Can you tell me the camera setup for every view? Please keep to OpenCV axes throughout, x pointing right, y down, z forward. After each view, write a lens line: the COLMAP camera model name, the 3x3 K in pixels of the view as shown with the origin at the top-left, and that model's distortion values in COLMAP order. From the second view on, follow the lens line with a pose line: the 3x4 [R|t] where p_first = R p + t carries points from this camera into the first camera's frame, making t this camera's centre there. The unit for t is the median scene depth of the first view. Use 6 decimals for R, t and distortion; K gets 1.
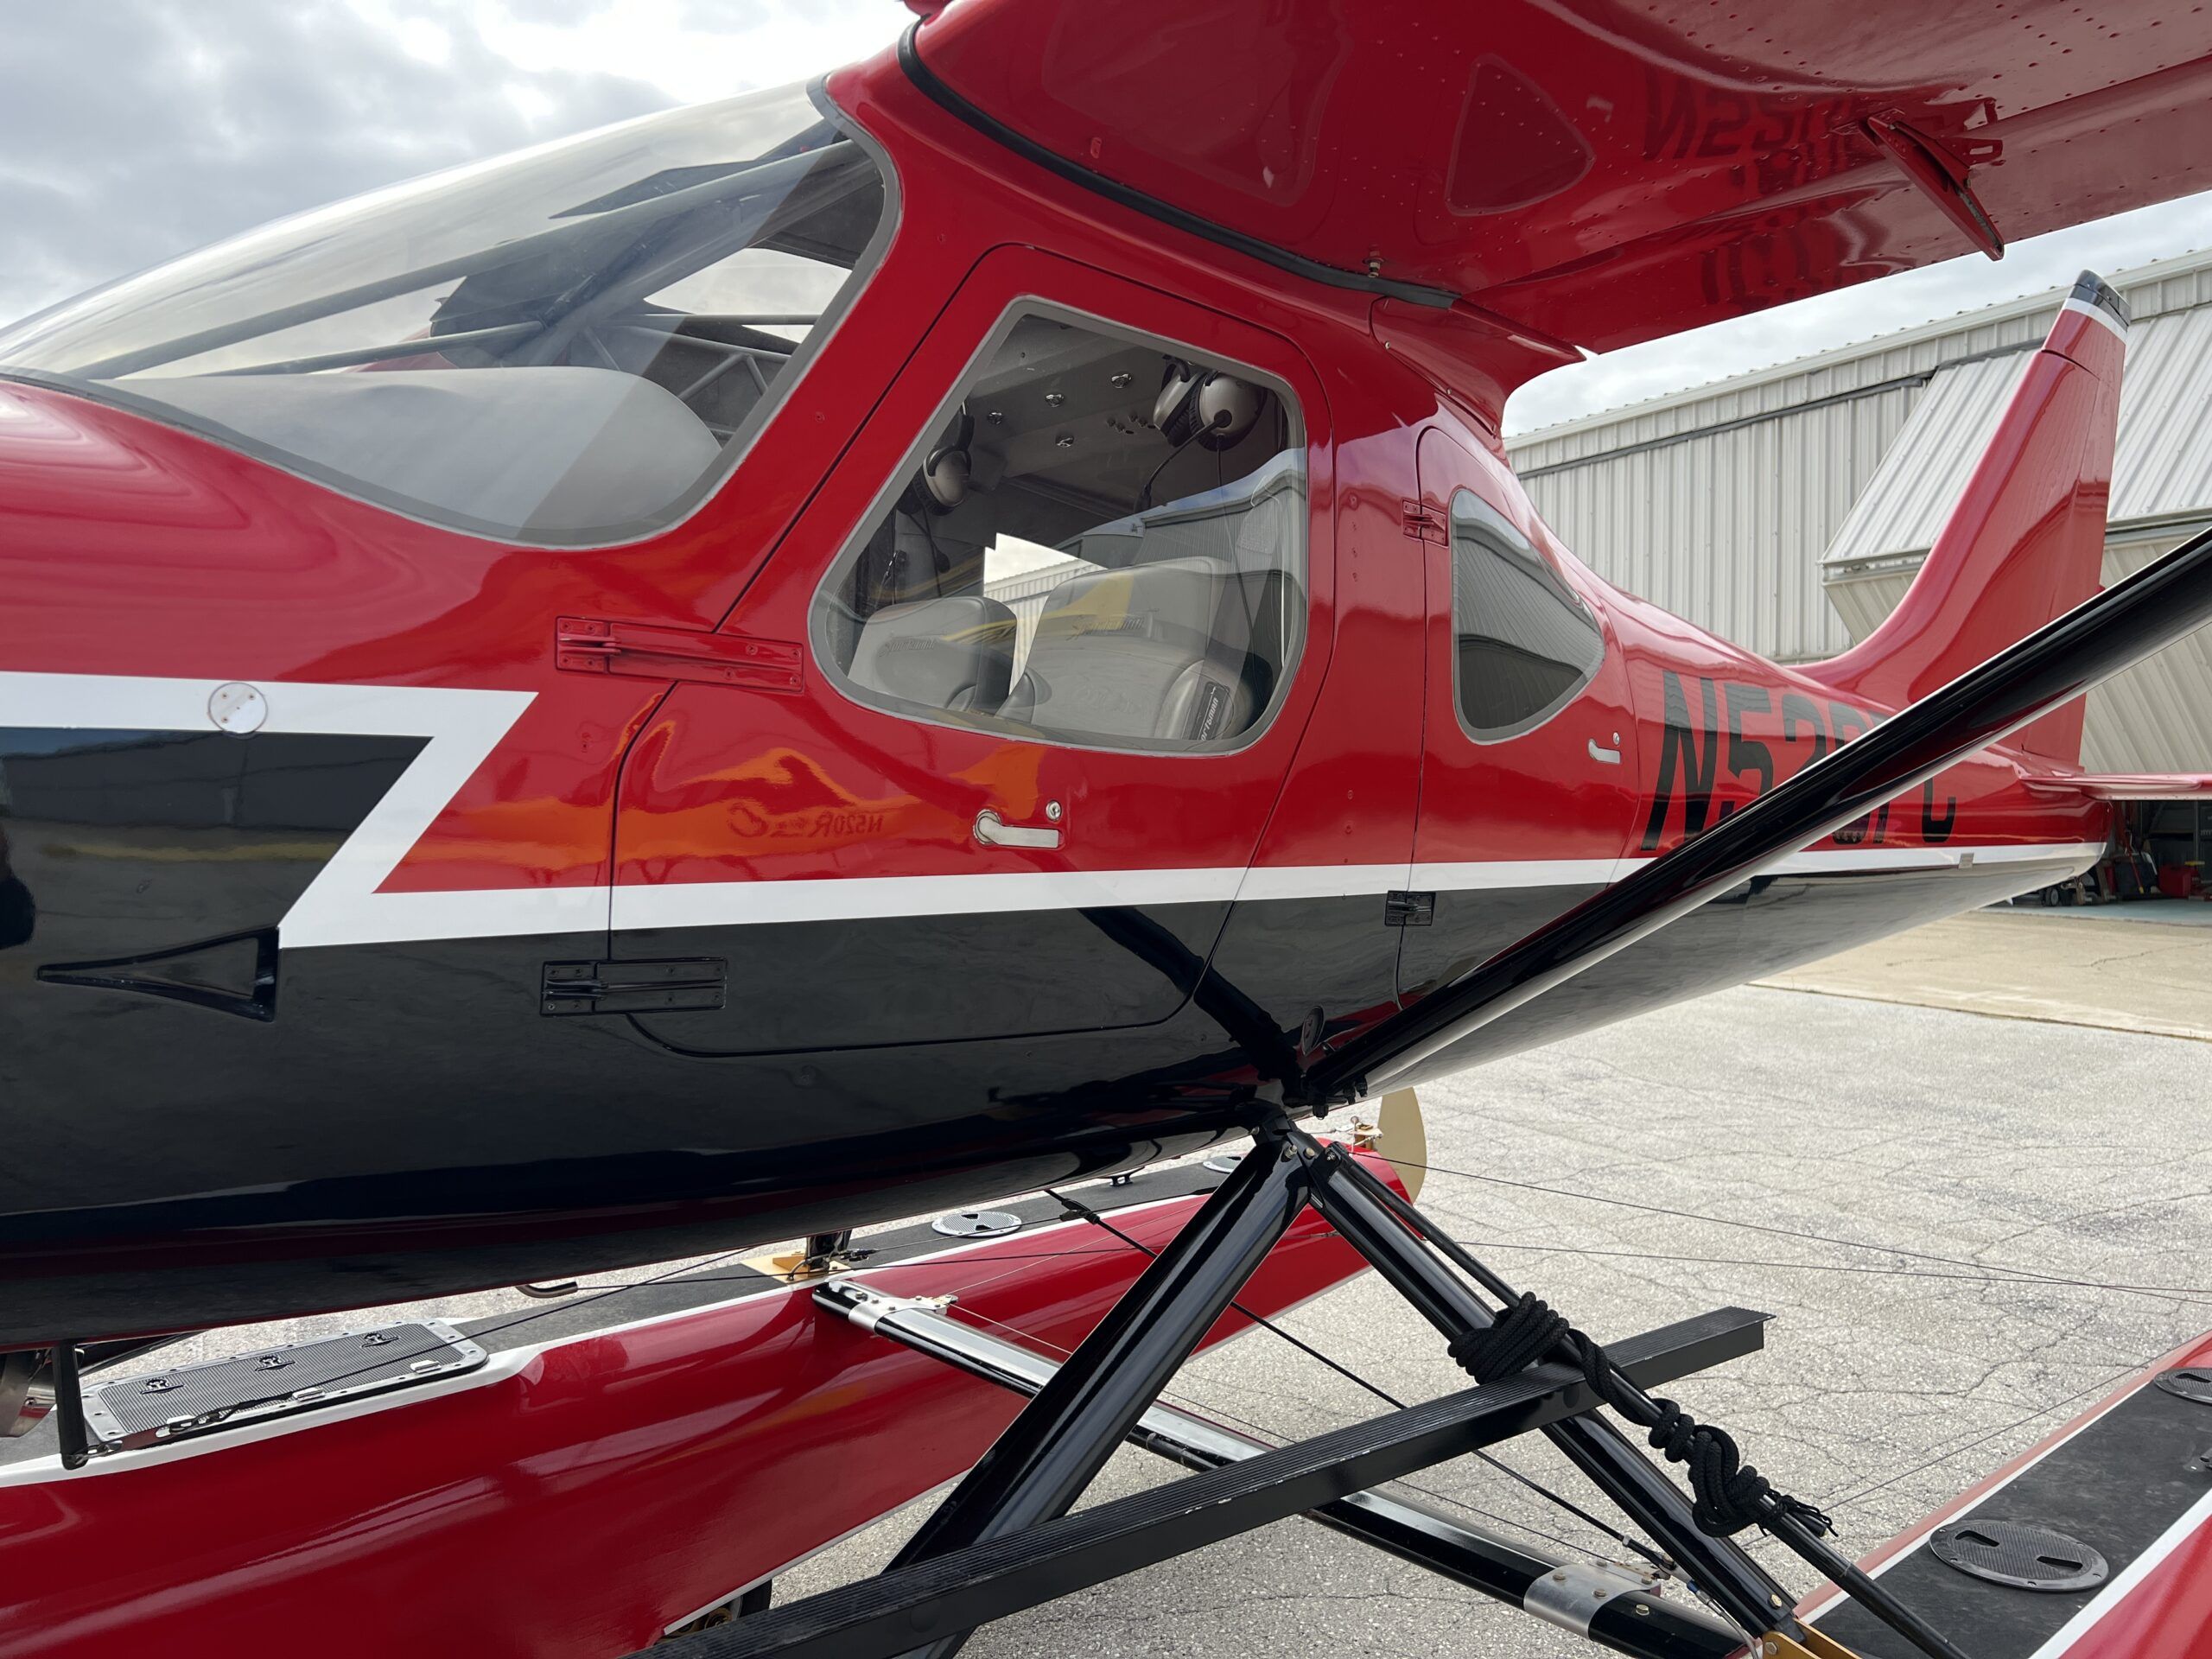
lens RADIAL K [[1664.8, 0, 1101.2], [0, 1664.8, 854.4], [0, 0, 1]] dist [0.054189, -0.064495]
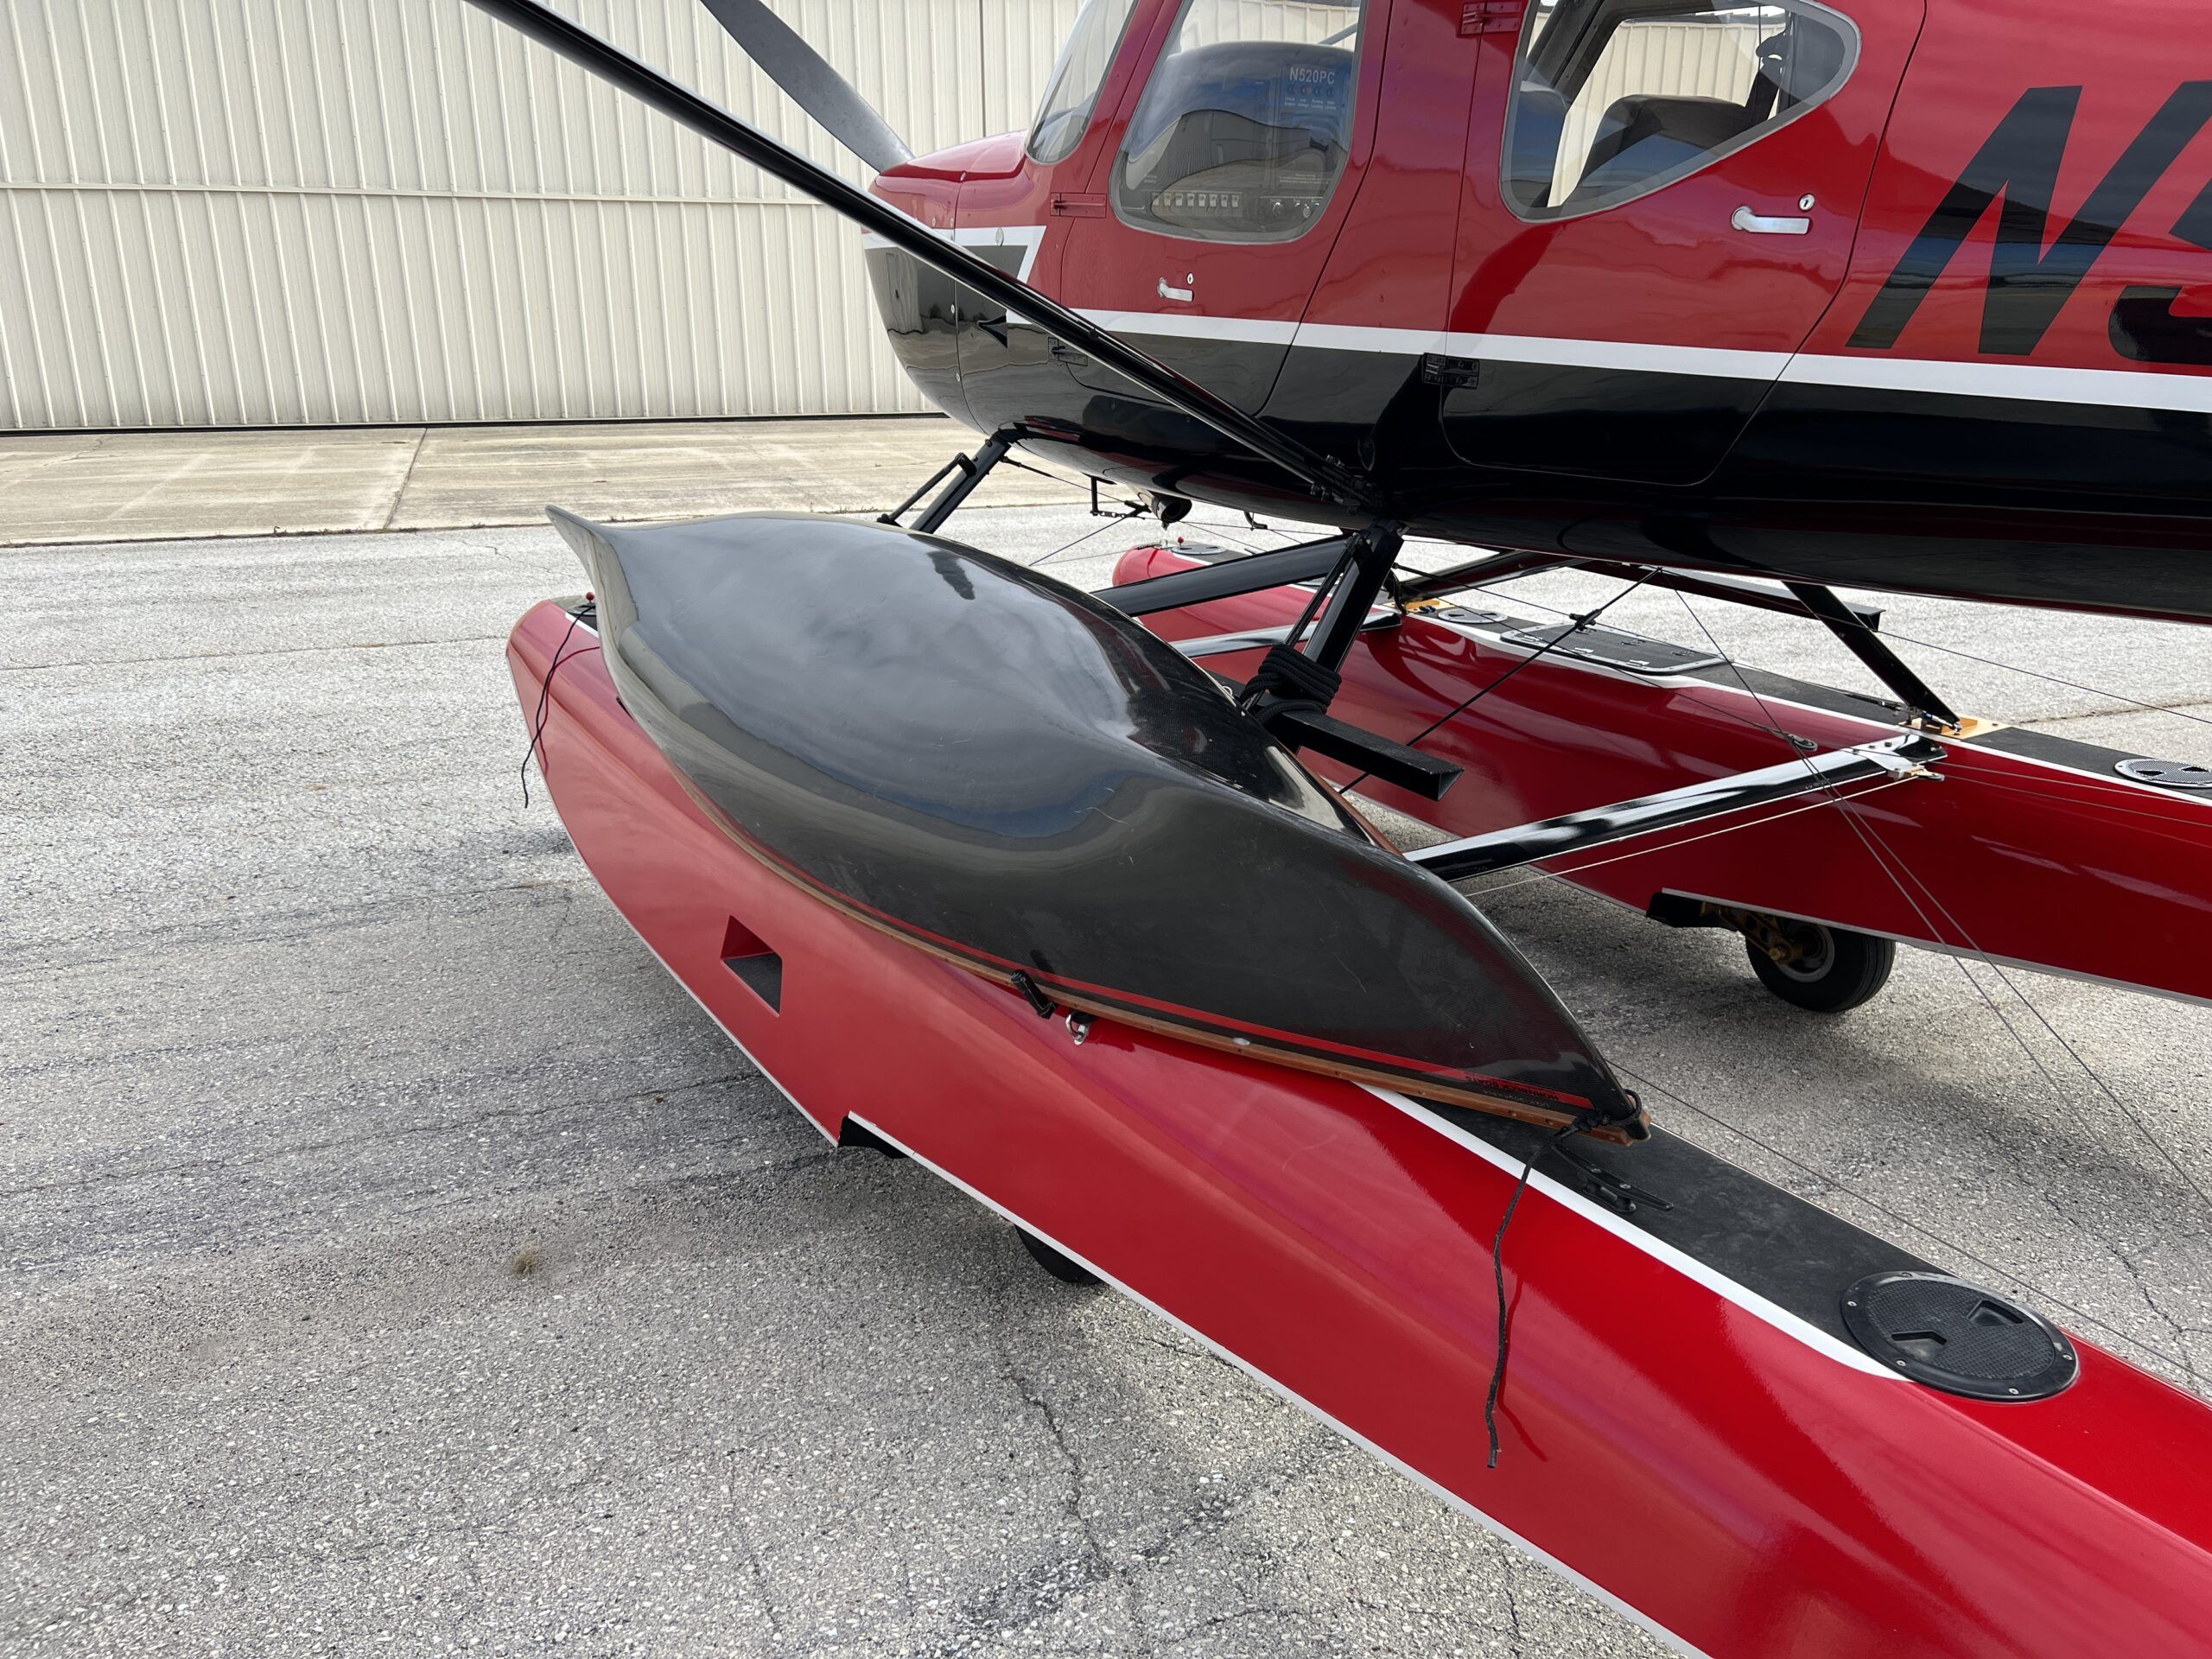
lens RADIAL K [[1664.8, 0, 1106.8], [0, 1664.8, 837.6], [0, 0, 1]] dist [0.054189, -0.064495]
pose [[-0.140925, 0.321256, -0.936448, 1.565660], [-0.039071, 0.943346, 0.329502, -0.041555], [0.989249, 0.083023, -0.120390, 0.981439]]
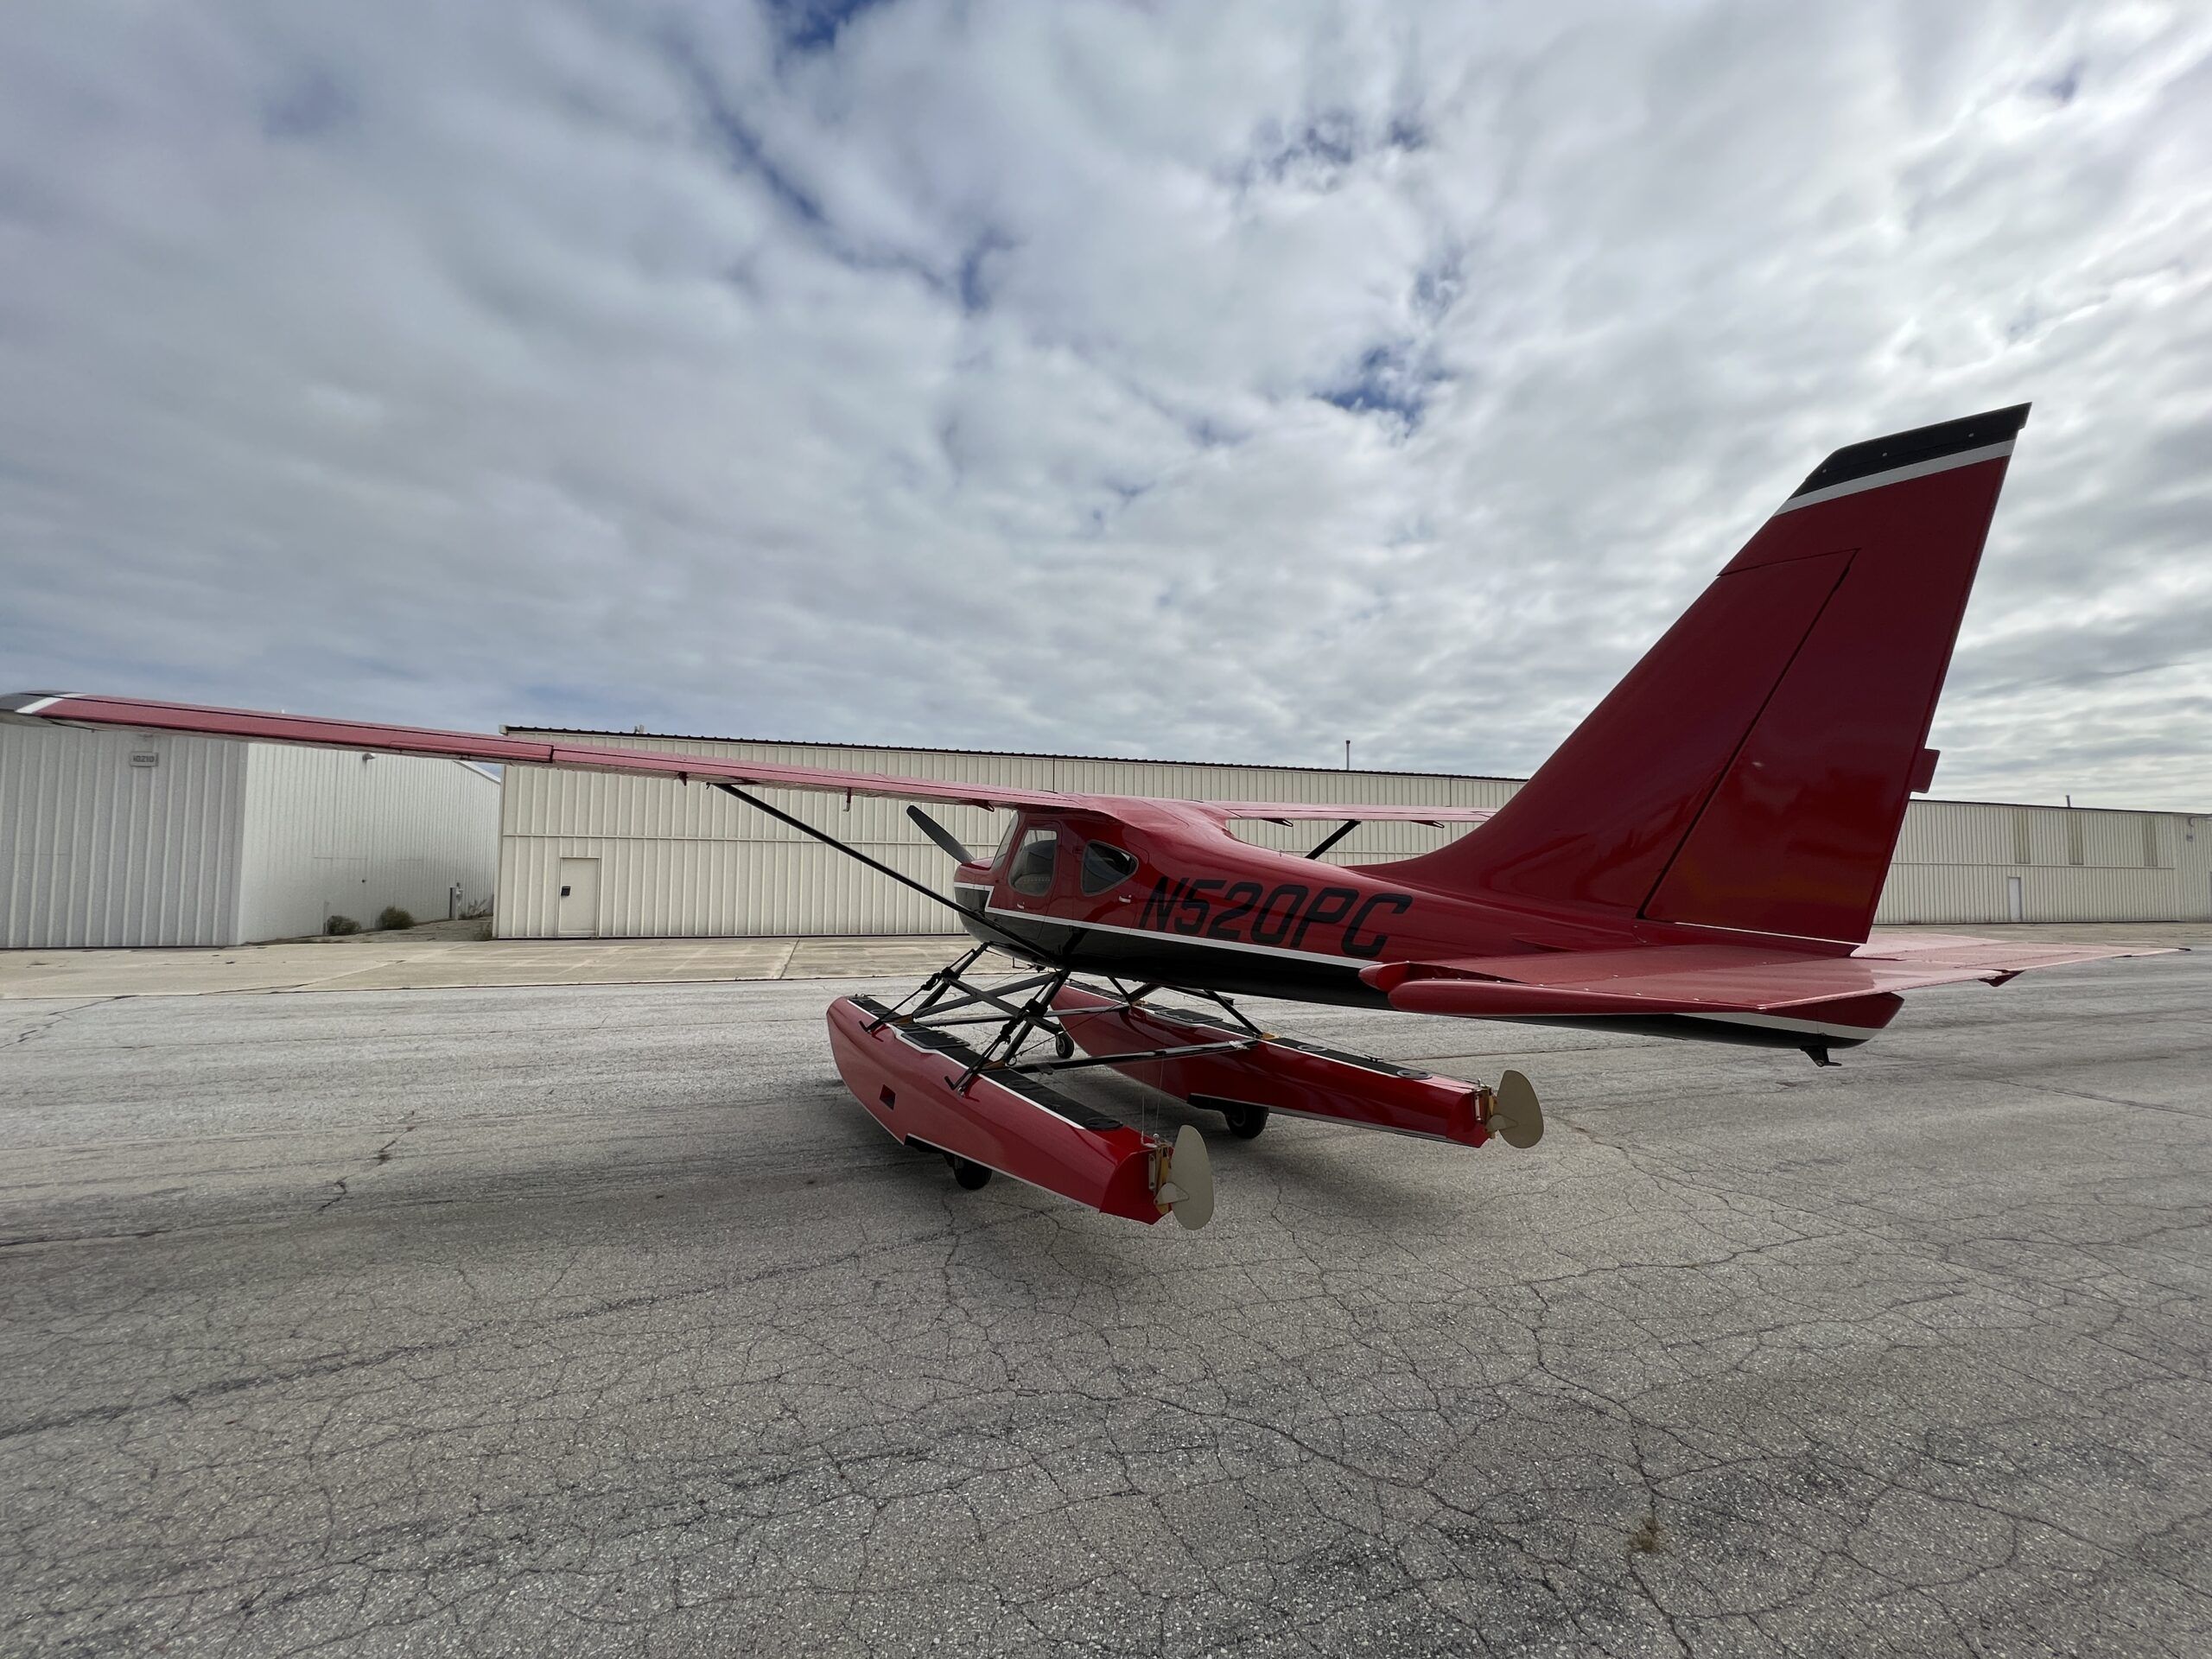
lens RADIAL K [[885.7, 0, 1102.5], [0, 885.7, 824.4], [0, 0, 1]] dist [-0.004621, 0.000319]
pose [[-0.182995, -0.040627, -0.982274, 2.866983], [-0.048513, 0.998302, -0.032252, -0.204860], [0.981916, 0.041751, -0.184655, 1.633070]]
